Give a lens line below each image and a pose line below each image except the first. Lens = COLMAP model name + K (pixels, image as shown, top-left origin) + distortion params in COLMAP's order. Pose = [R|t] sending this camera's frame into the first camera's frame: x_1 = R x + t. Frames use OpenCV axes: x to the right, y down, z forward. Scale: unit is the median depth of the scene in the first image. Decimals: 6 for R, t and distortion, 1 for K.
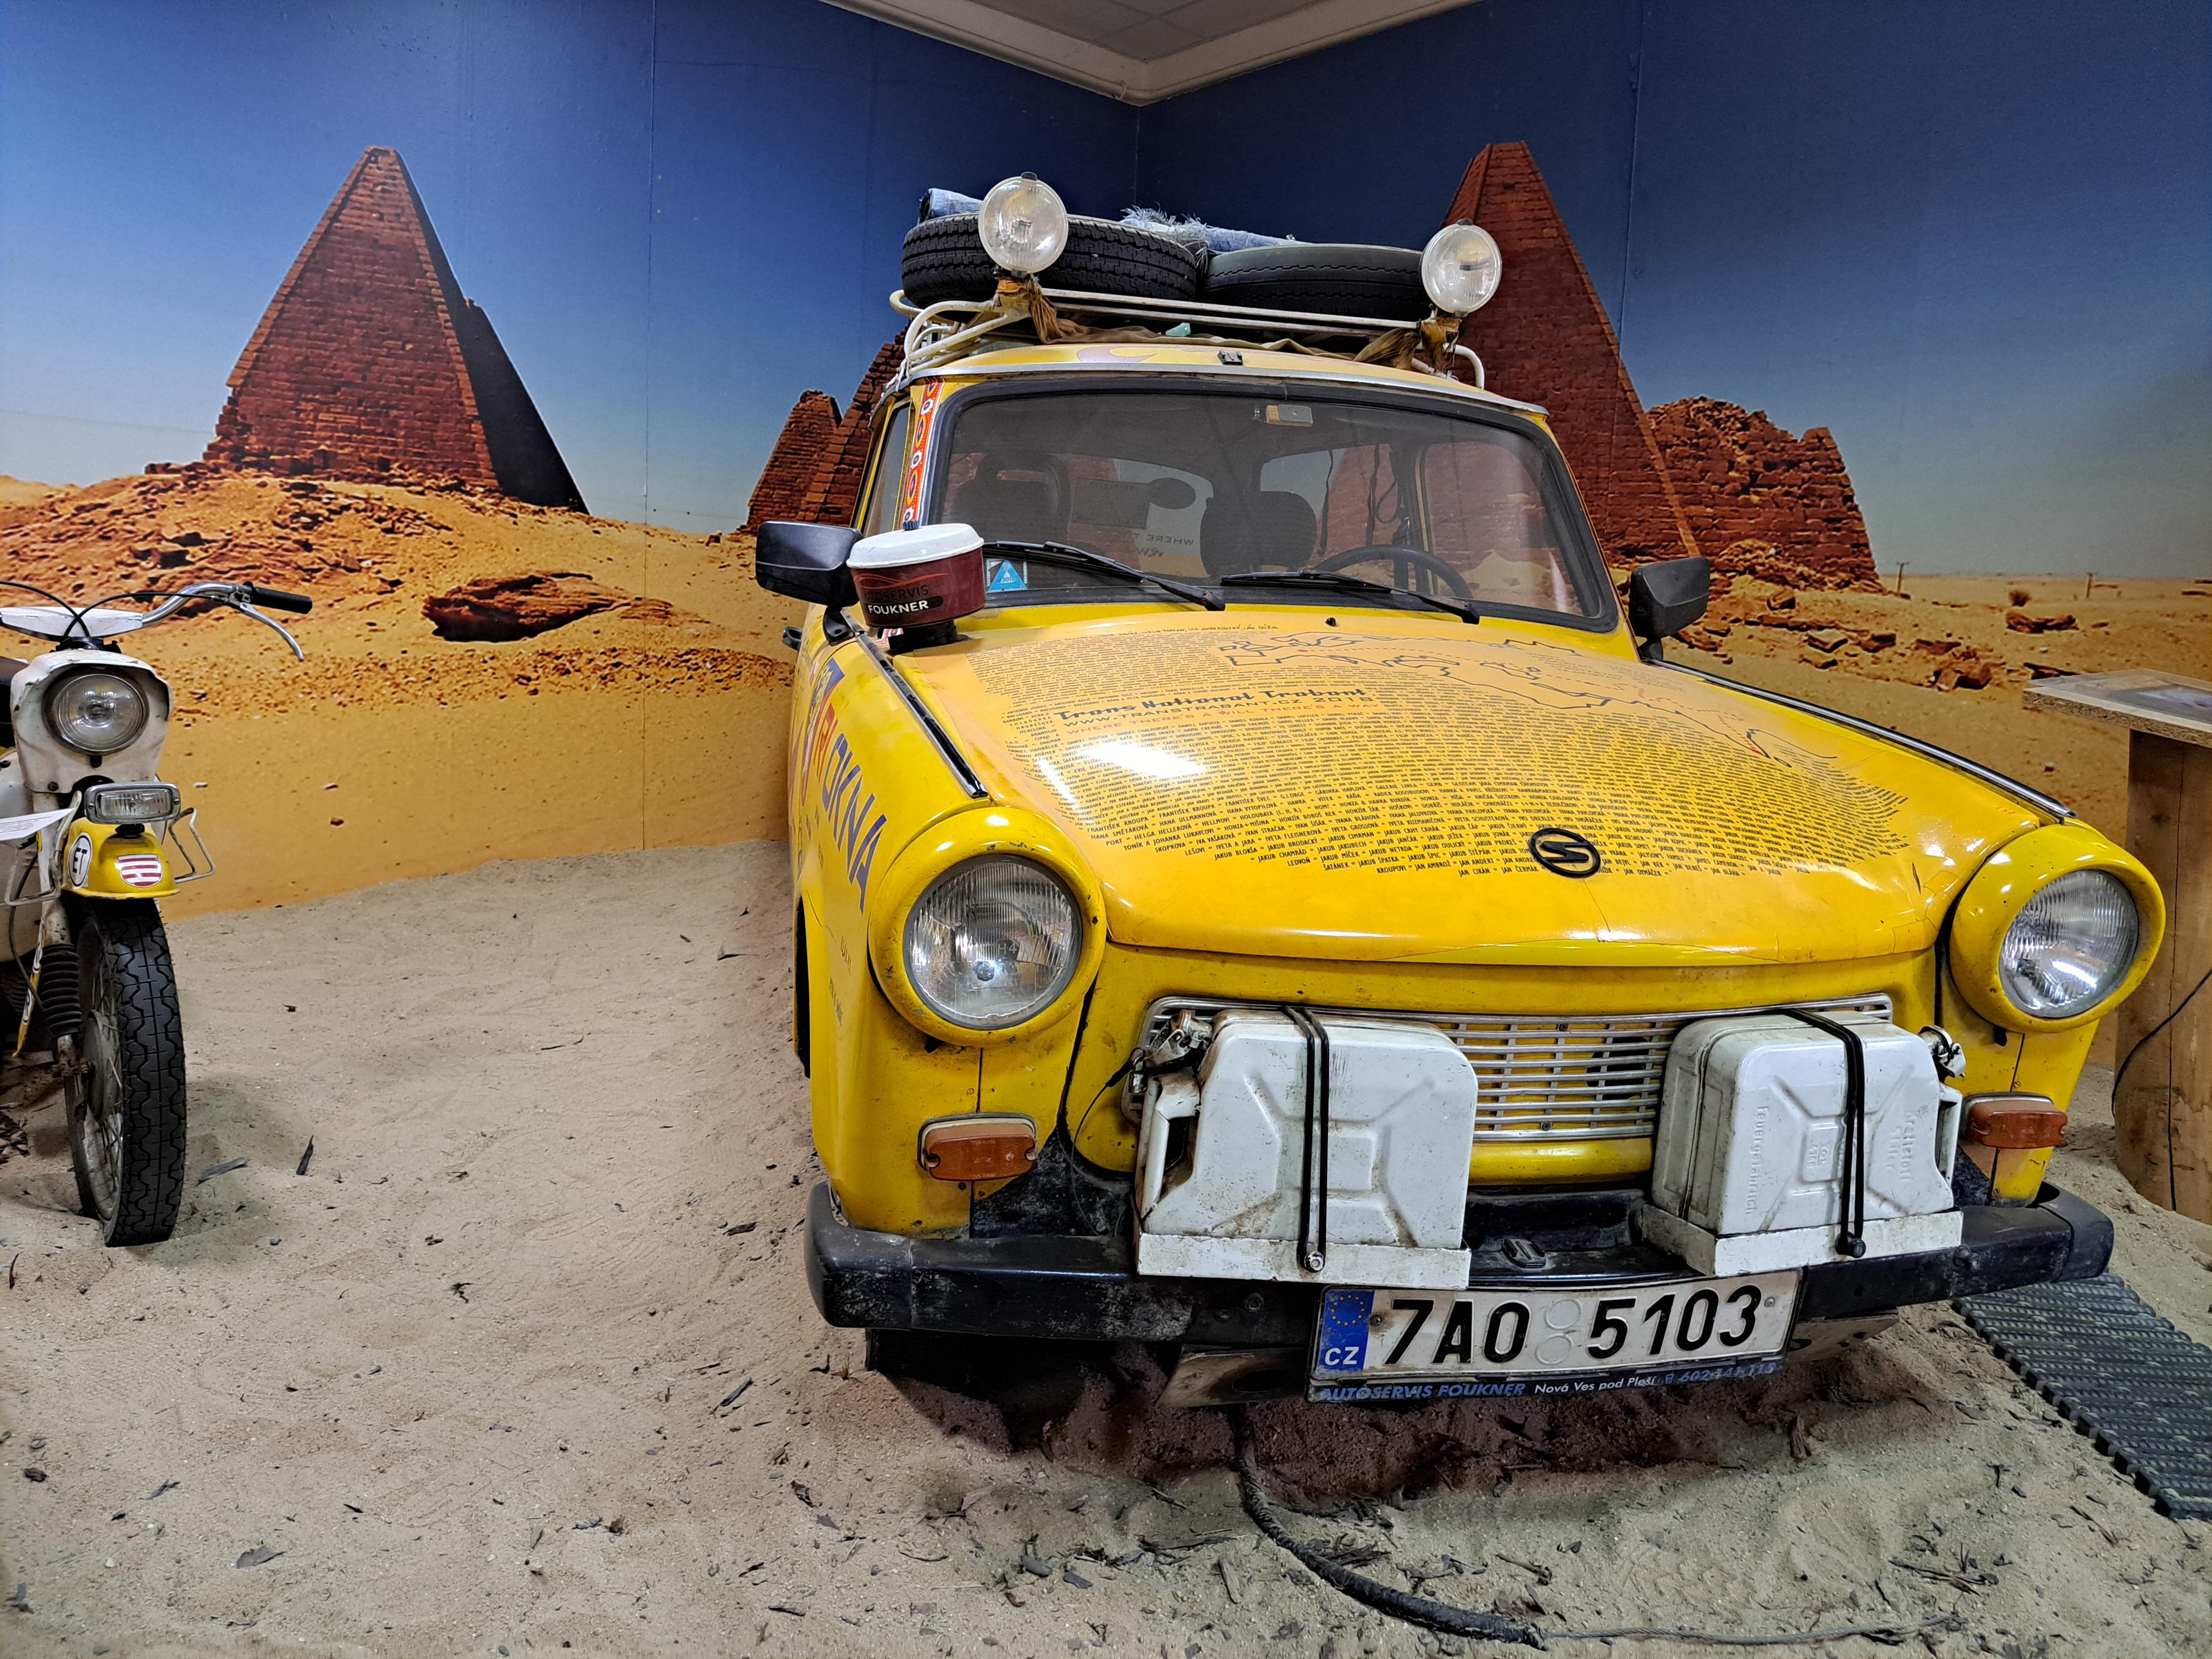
lens RADIAL K [[1551.5, 0, 1105.7], [0, 1551.5, 828.6], [0, 0, 1]] dist [-0.002781, 0.000321]
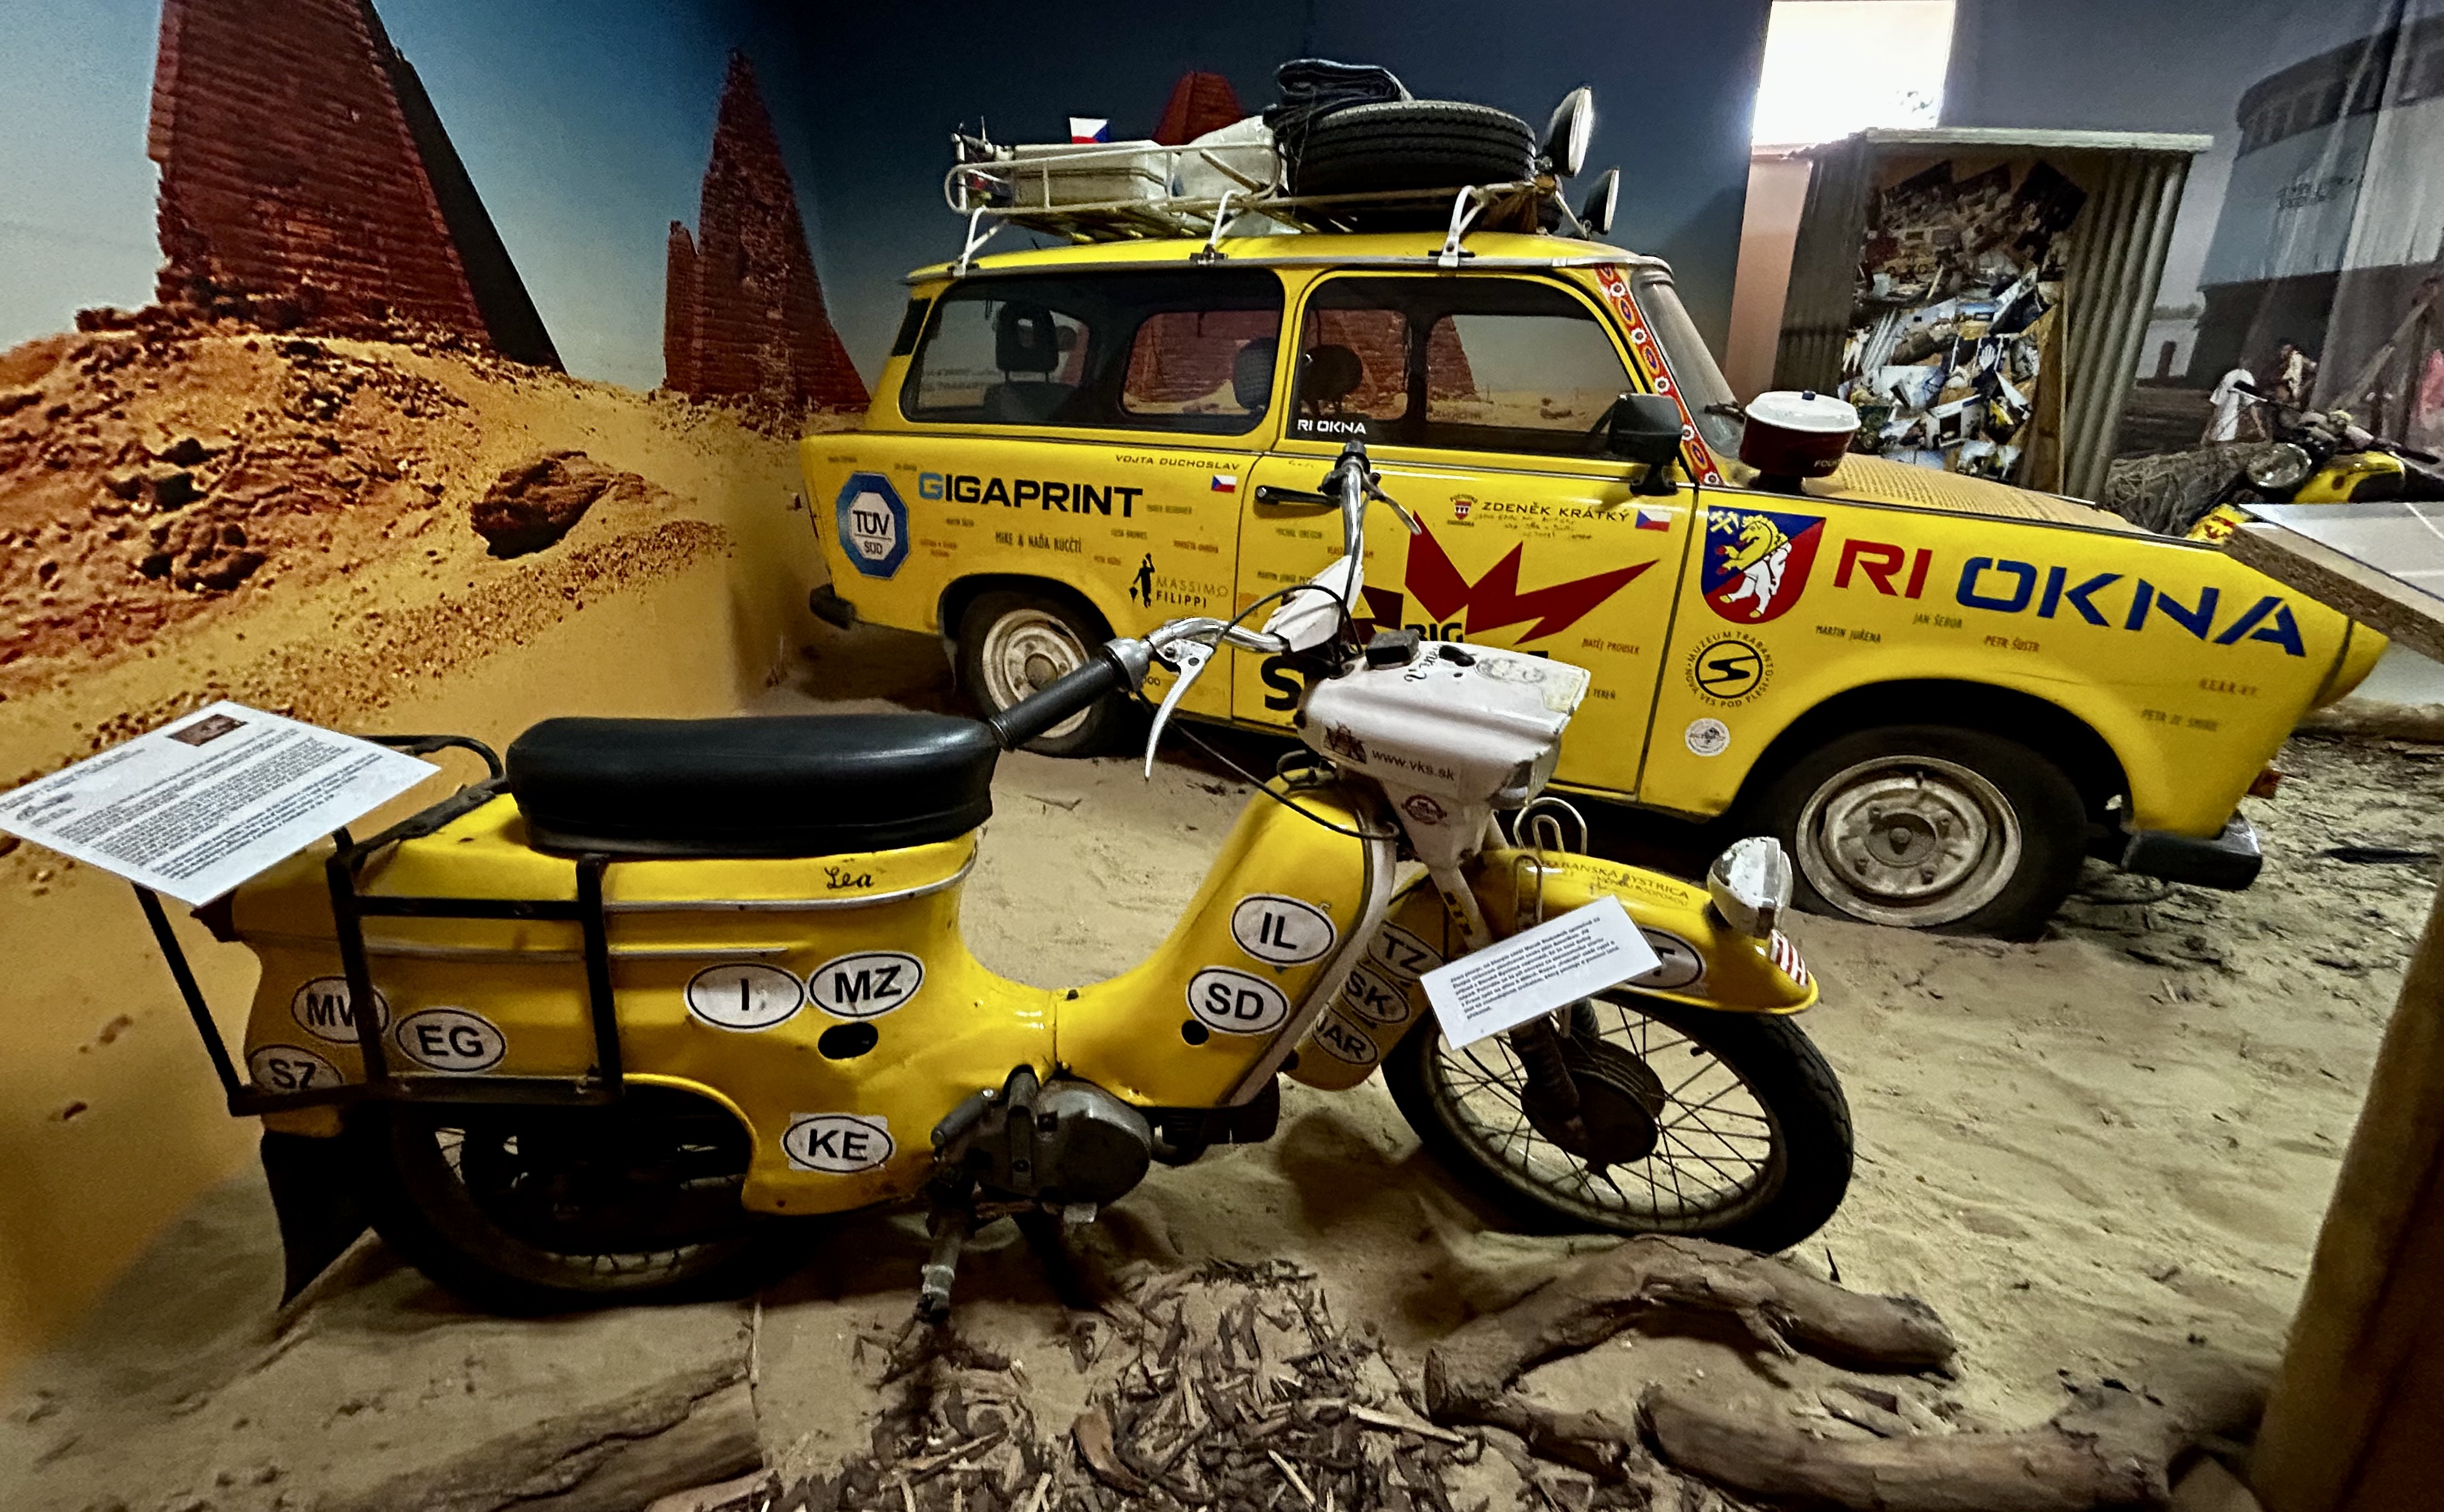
lens RADIAL K [[974.6, 0, 1221.5], [0, 974.6, 757.7], [0, 0, 1]] dist [0.000587, -0.000106]
pose [[0.615283, -0.315291, 0.722508, -0.625266], [0.151373, 0.946731, 0.284231, -0.120056], [-0.773636, -0.065514, 0.630234, 0.455447]]
